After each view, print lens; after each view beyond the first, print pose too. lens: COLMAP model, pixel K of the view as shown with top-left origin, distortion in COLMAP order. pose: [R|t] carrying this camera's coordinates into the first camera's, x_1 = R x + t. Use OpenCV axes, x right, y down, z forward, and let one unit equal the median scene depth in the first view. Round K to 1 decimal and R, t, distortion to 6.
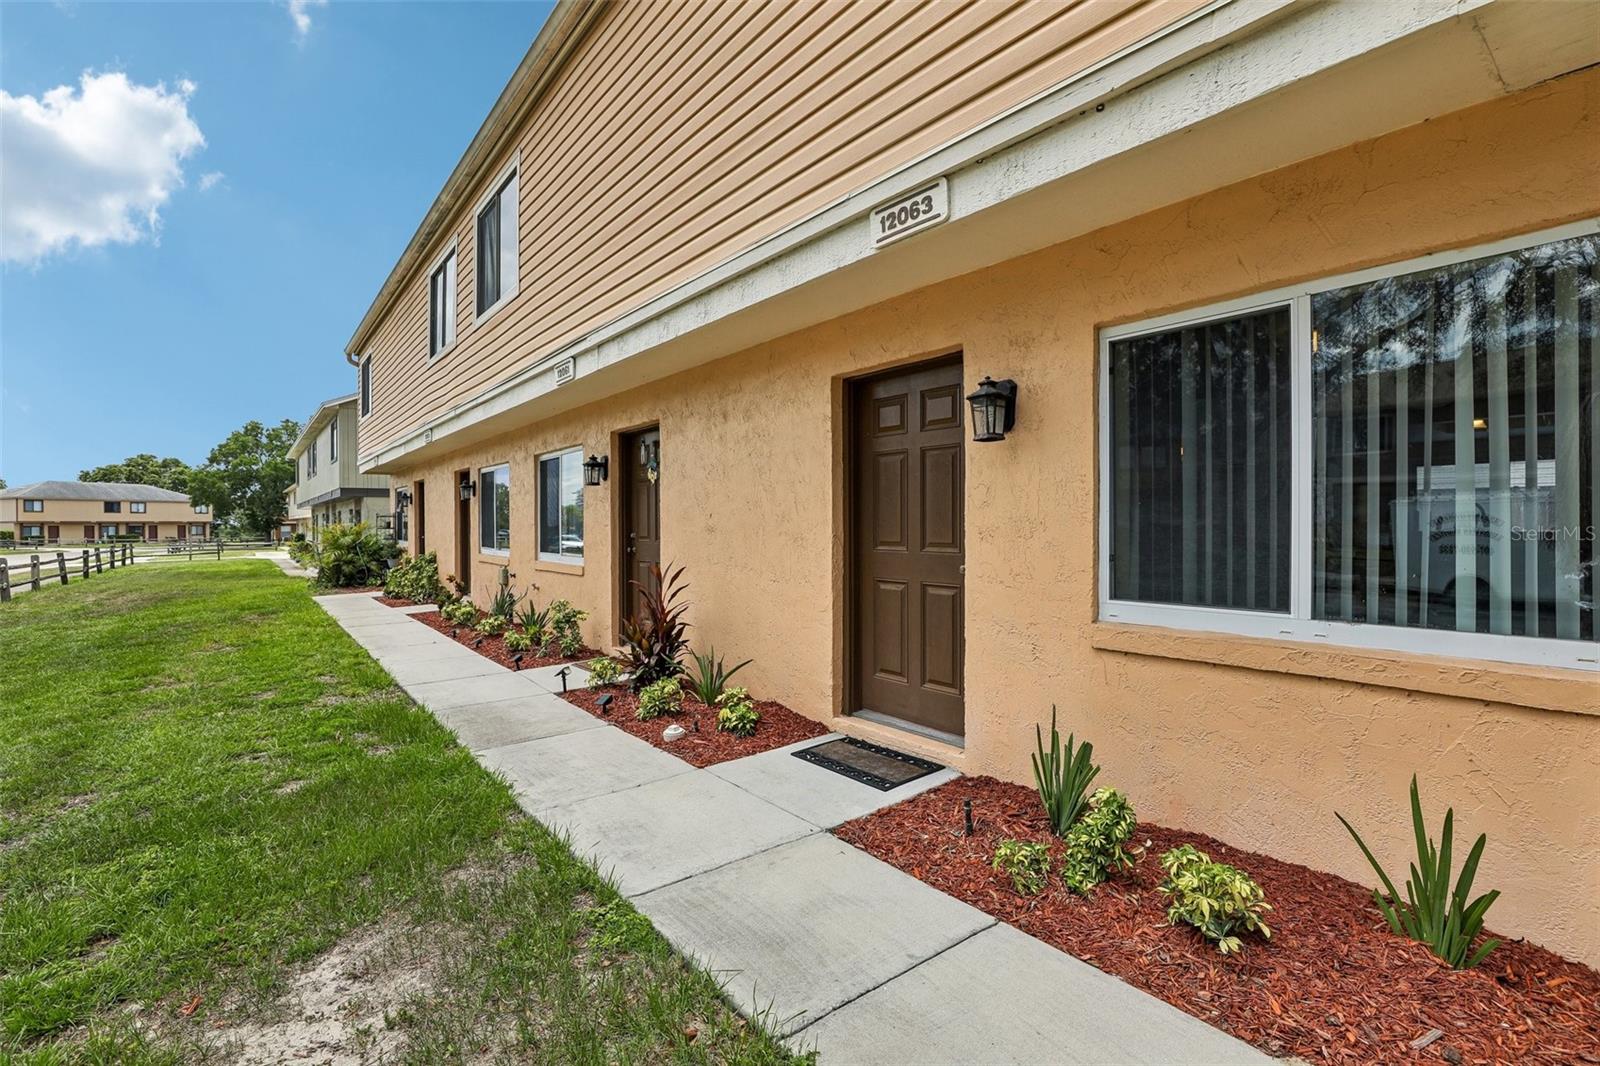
lens RADIAL K [[747.7, 0, 799.1], [0, 747.7, 525.5], [0, 0, 1]] dist [-0.051611, 0.019146]
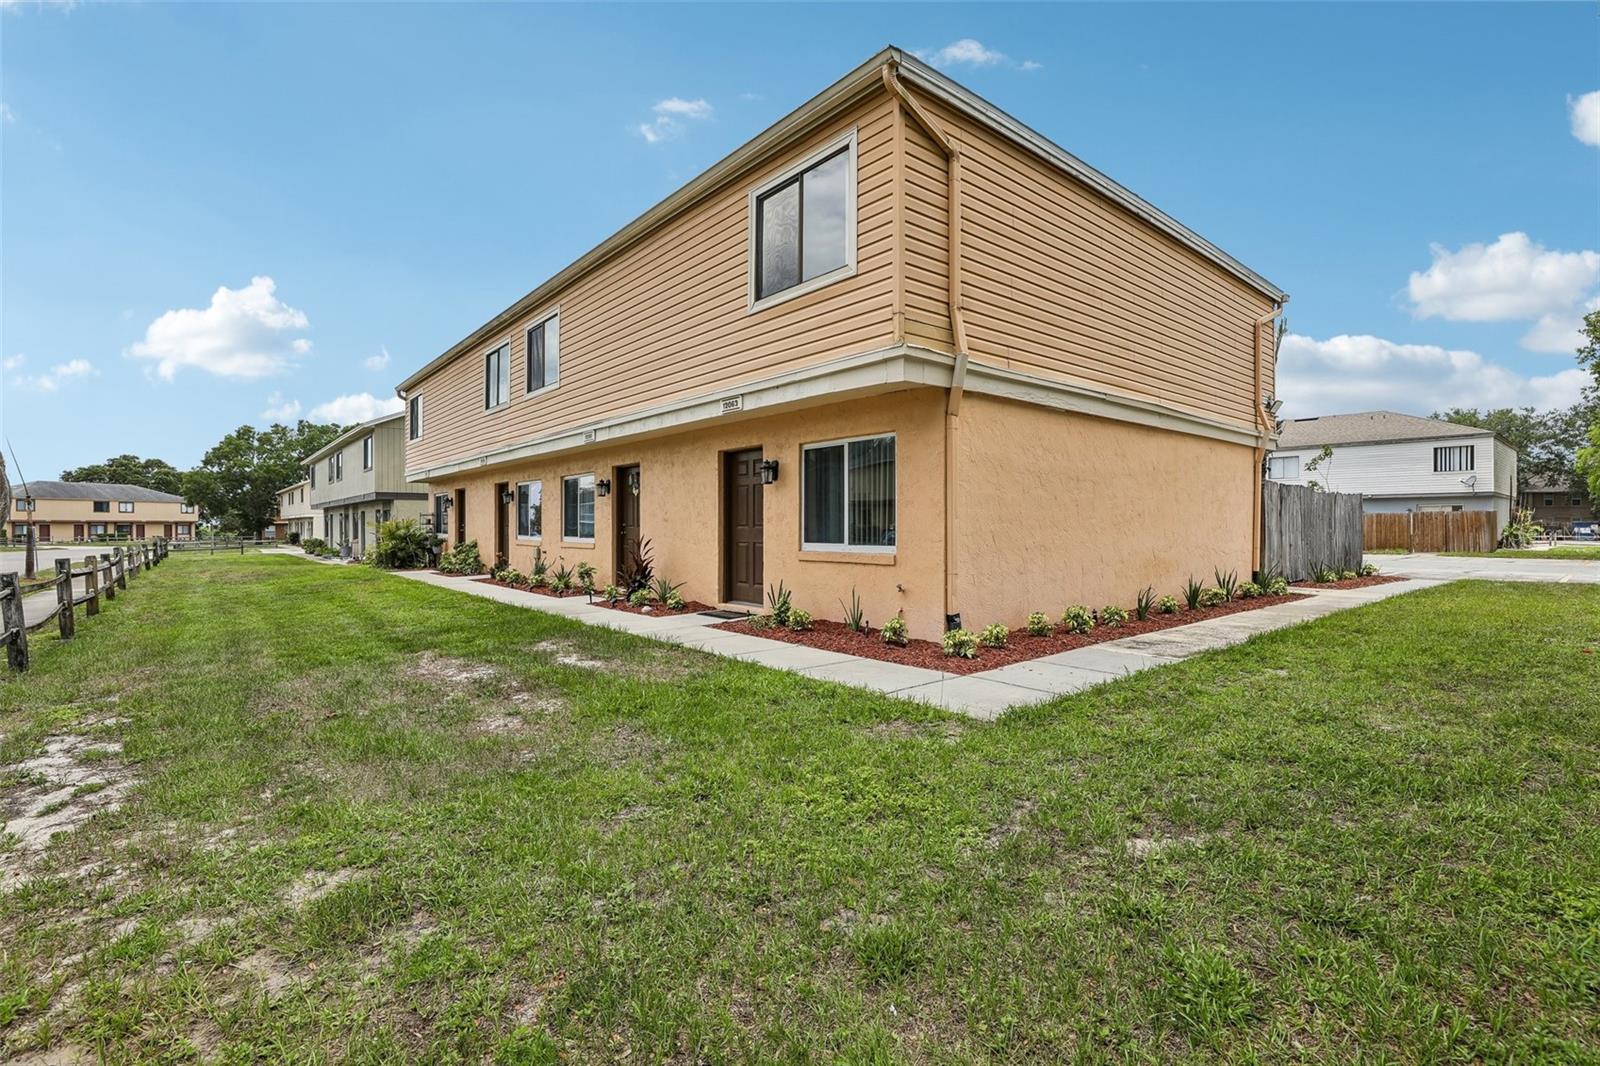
lens RADIAL K [[747.7, 0, 799.1], [0, 747.7, 525.5], [0, 0, 1]] dist [-0.051611, 0.019146]
pose [[0.999459, 0.004650, 0.032570, 0.097659], [-0.004507, 0.999980, -0.004468, 0.015036], [-0.032590, 0.004319, 0.999459, -0.567536]]
